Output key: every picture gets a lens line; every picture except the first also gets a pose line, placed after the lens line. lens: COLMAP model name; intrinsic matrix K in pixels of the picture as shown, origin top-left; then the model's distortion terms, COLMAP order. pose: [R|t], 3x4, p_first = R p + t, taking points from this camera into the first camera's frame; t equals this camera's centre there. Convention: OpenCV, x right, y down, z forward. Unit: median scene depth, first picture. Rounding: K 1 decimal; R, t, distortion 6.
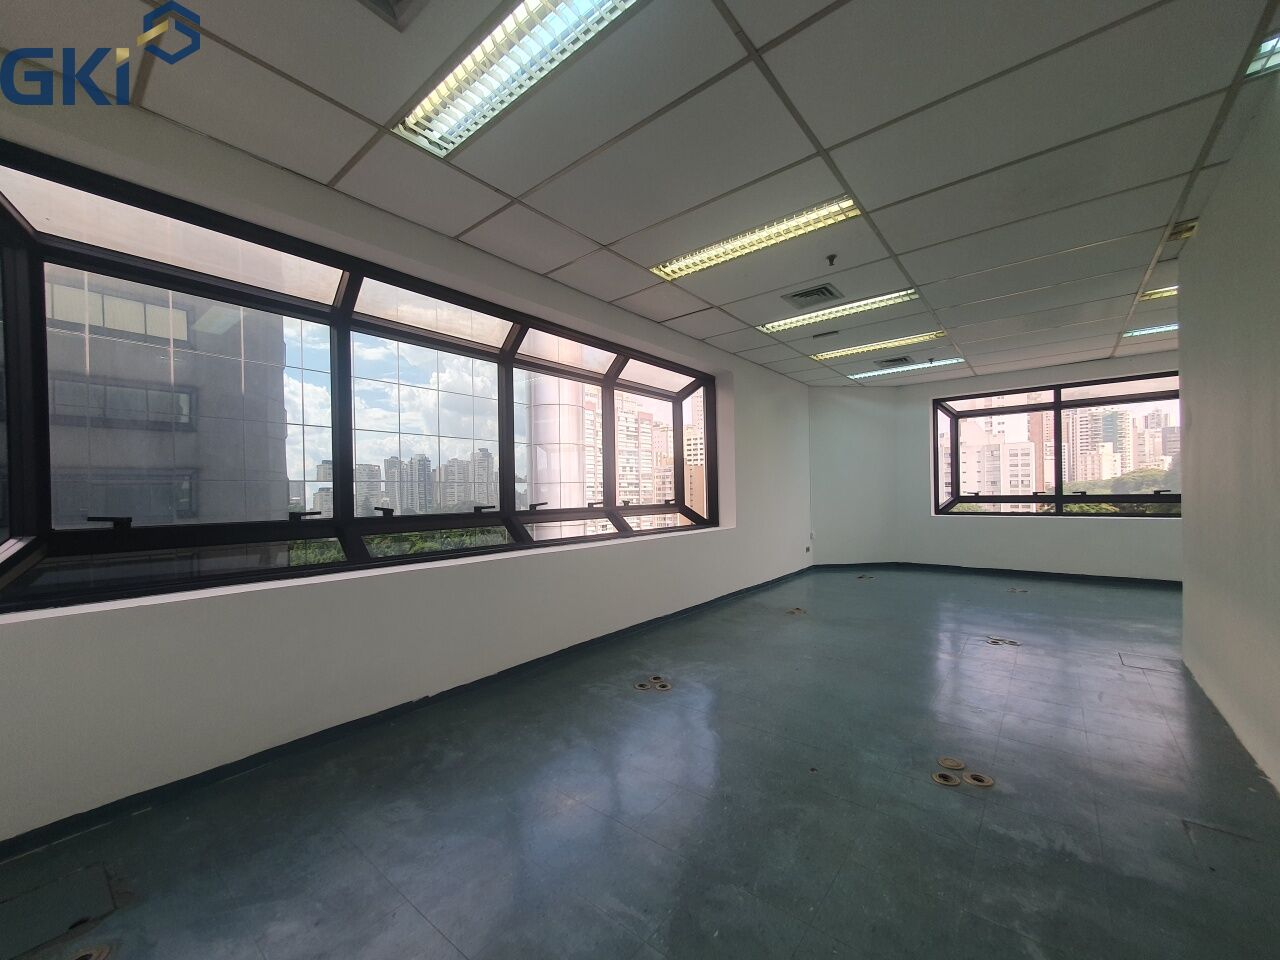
lens RADIAL K [[502.8, 0, 653.8], [0, 502.8, 492.7], [0, 0, 1]] dist [0.005626, 0.001481]
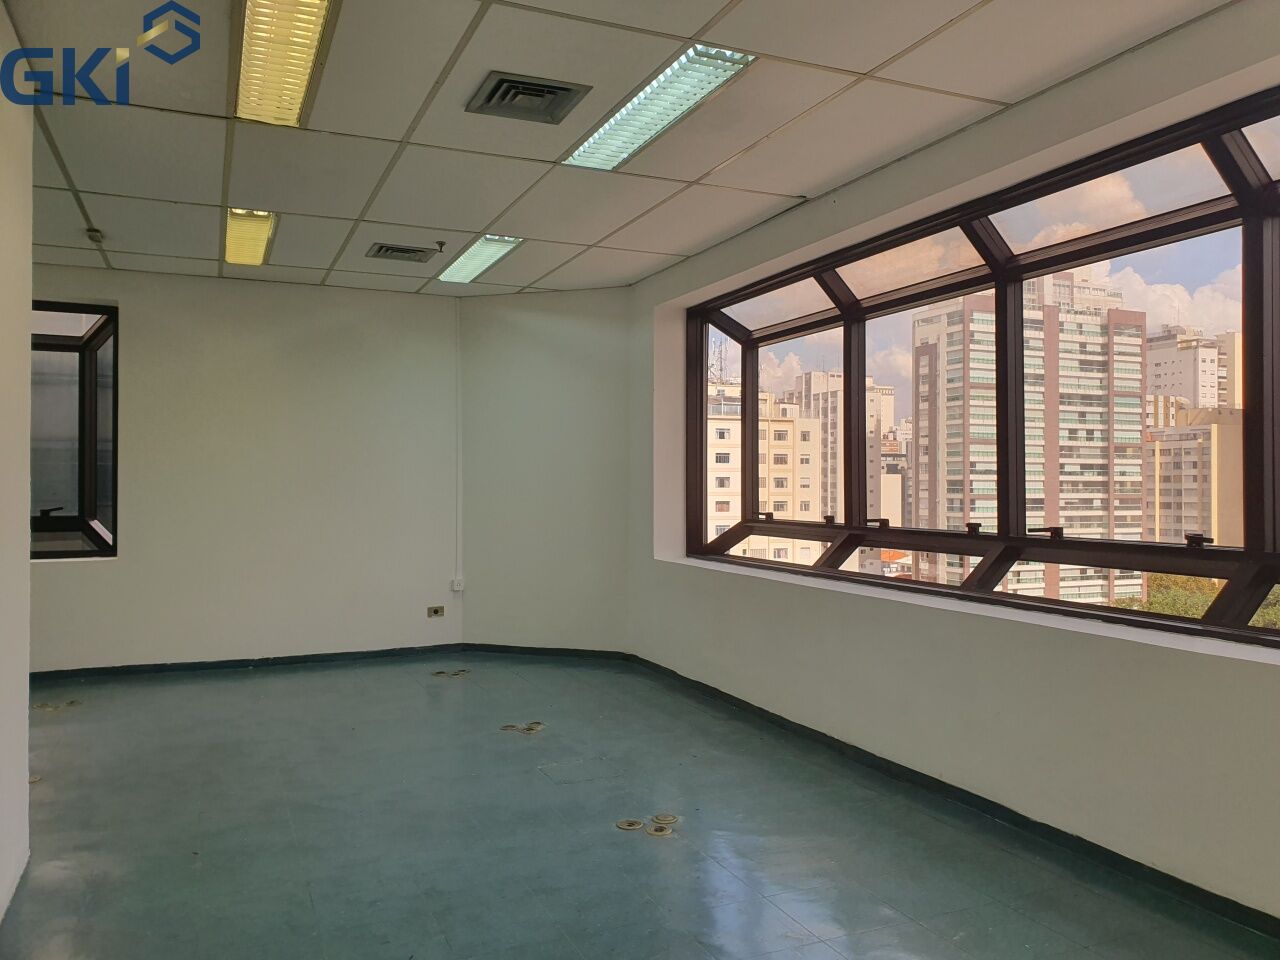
lens RADIAL K [[988.3, 0, 647.0], [0, 988.3, 478.9], [0, 0, 1]] dist [0.029479, -0.021841]
pose [[0.881640, 0.017751, -0.471589, 0.943436], [-0.018966, 0.999818, 0.002176, -0.029712], [0.471542, 0.007026, 0.881816, 0.187514]]
